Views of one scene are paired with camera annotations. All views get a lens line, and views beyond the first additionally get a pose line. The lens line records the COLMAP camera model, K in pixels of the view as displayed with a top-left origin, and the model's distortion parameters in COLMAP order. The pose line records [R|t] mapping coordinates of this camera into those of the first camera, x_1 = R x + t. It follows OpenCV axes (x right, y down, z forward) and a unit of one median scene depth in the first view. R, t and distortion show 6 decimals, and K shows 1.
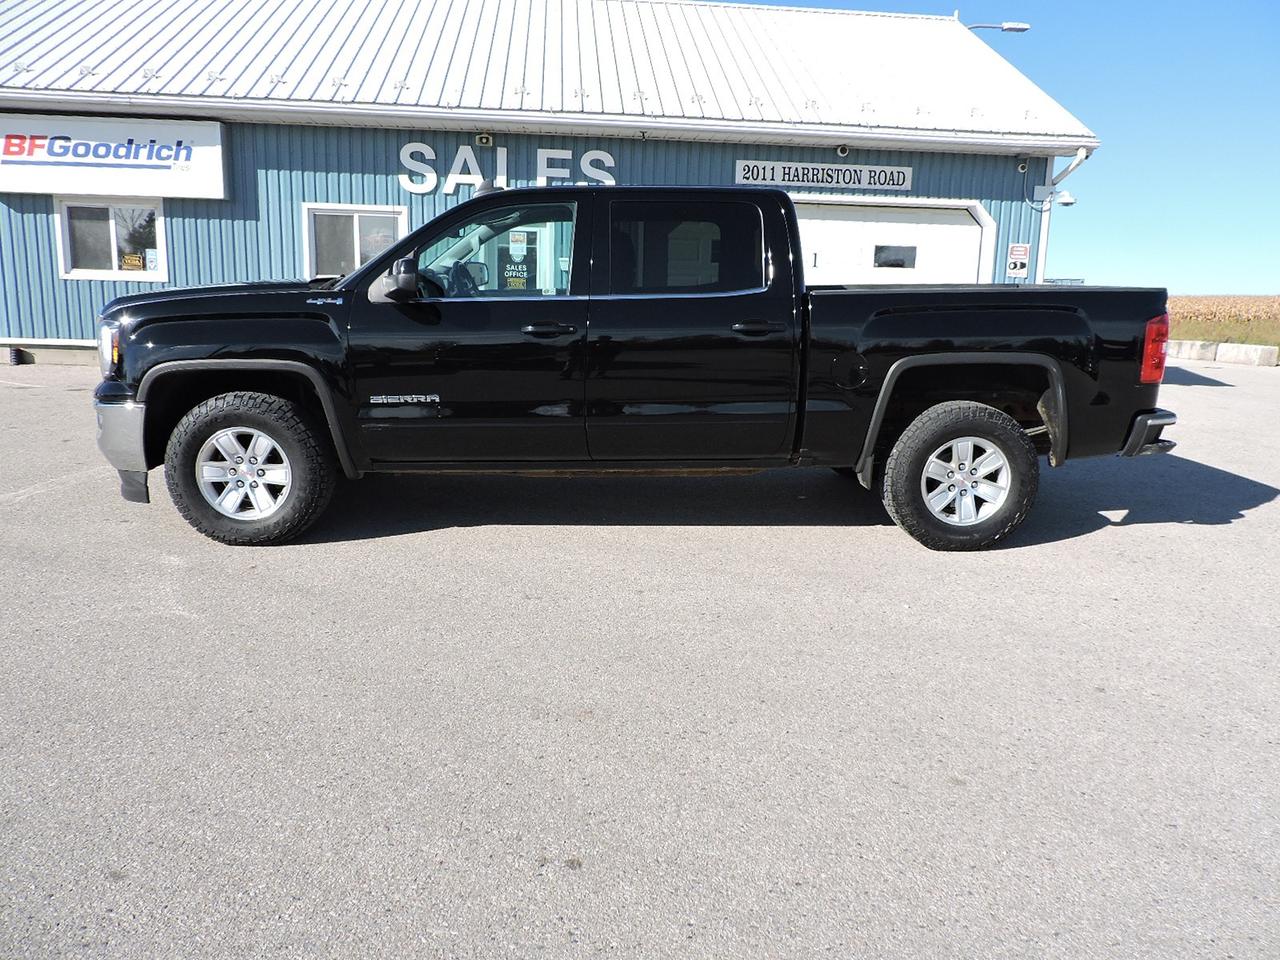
lens RADIAL K [[885.2, 0, 640.0], [0, 885.2, 480.0], [0, 0, 1]] dist [-0.006377, 0.000706]
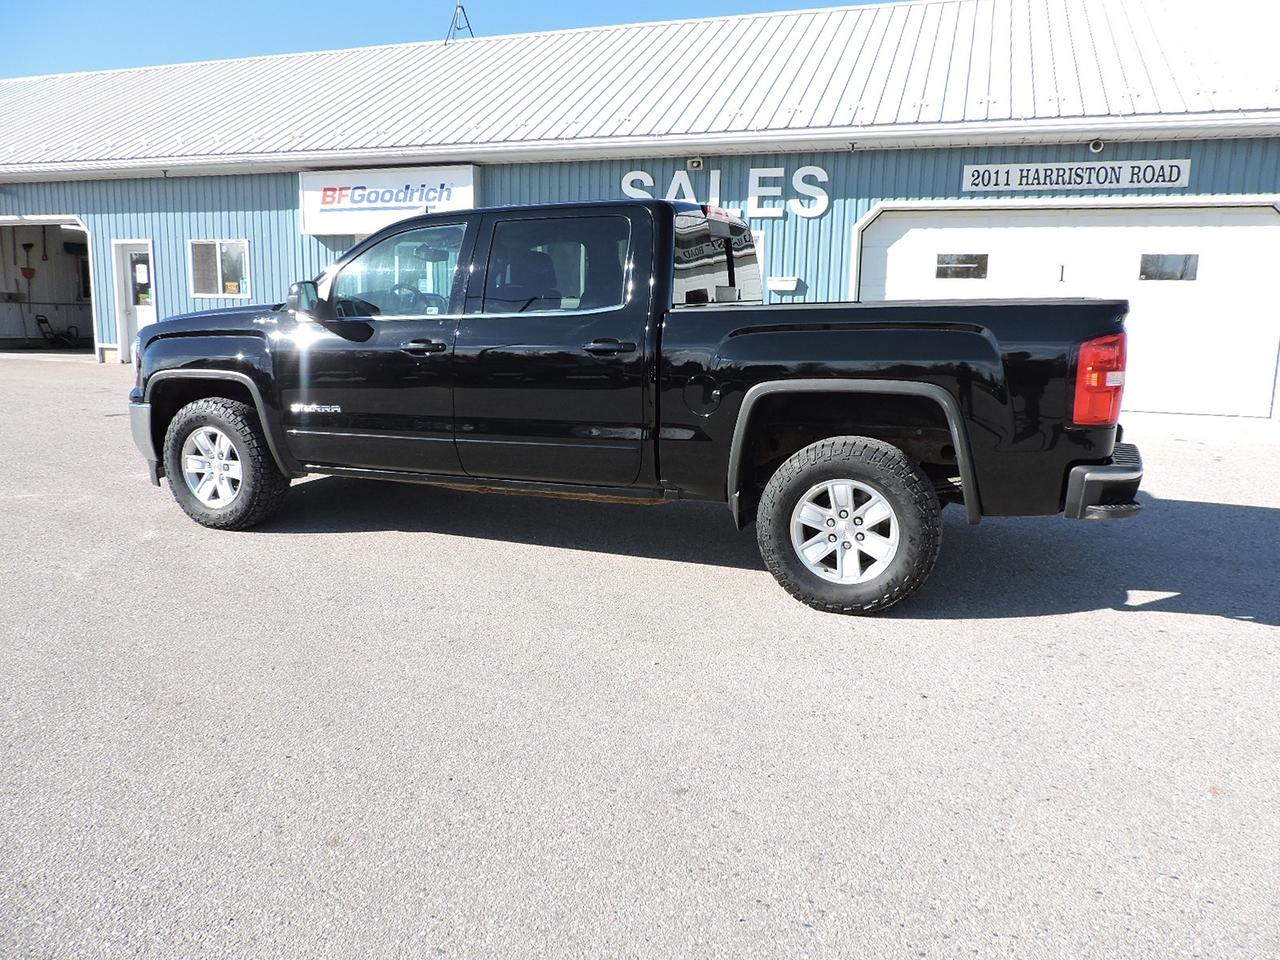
lens RADIAL K [[882.6, 0, 640.0], [0, 882.6, 480.0], [0, 0, 1]] dist [-0.010874, -0.001165]
pose [[0.912939, 0.069748, -0.402091, 0.205940], [-0.078629, 0.996888, -0.005602, -0.010790], [0.400449, 0.036731, 0.915582, 0.059505]]
